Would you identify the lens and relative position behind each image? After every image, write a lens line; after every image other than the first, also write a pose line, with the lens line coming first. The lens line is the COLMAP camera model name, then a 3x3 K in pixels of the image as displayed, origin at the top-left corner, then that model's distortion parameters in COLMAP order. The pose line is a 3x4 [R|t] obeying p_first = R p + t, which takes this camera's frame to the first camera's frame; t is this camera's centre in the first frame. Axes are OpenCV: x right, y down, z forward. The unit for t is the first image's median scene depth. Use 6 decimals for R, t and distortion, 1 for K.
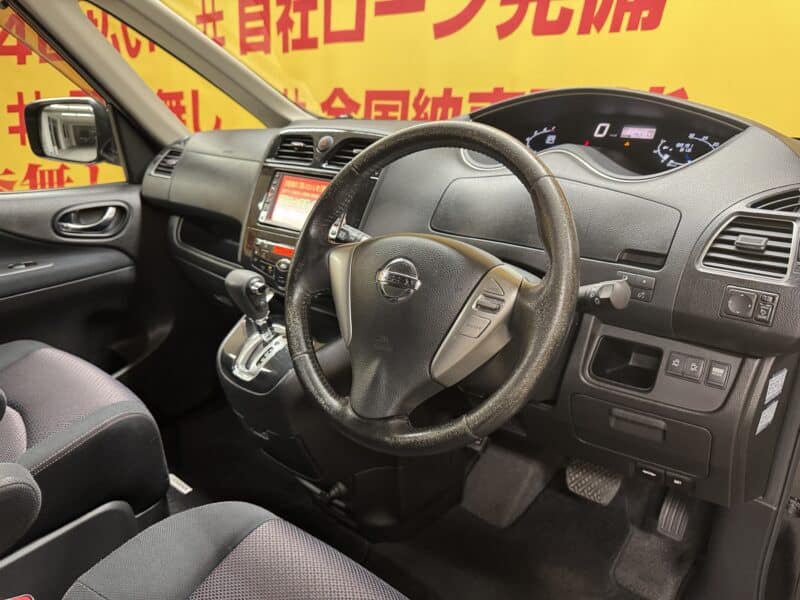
lens RADIAL K [[547.7, 0, 400.0], [0, 547.7, 300.0], [0, 0, 1]] dist [0.000150, -0.001248]
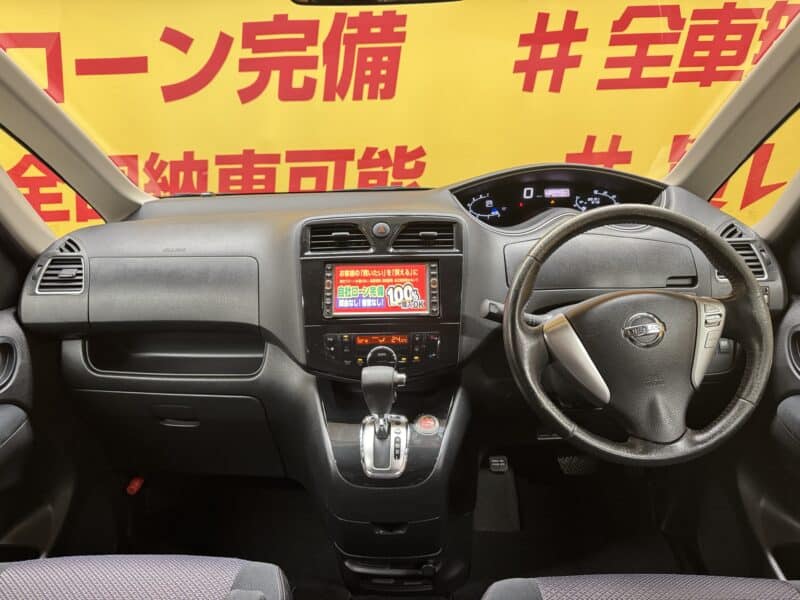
lens RADIAL K [[549.6, 0, 400.0], [0, 549.6, 300.0], [0, 0, 1]] dist [0.058446, -0.001142]
pose [[0.810501, -0.194618, 0.552461, -0.272716], [0.239762, 0.970783, -0.009767, -0.052005], [-0.534418, 0.140375, 0.833482, 0.044545]]
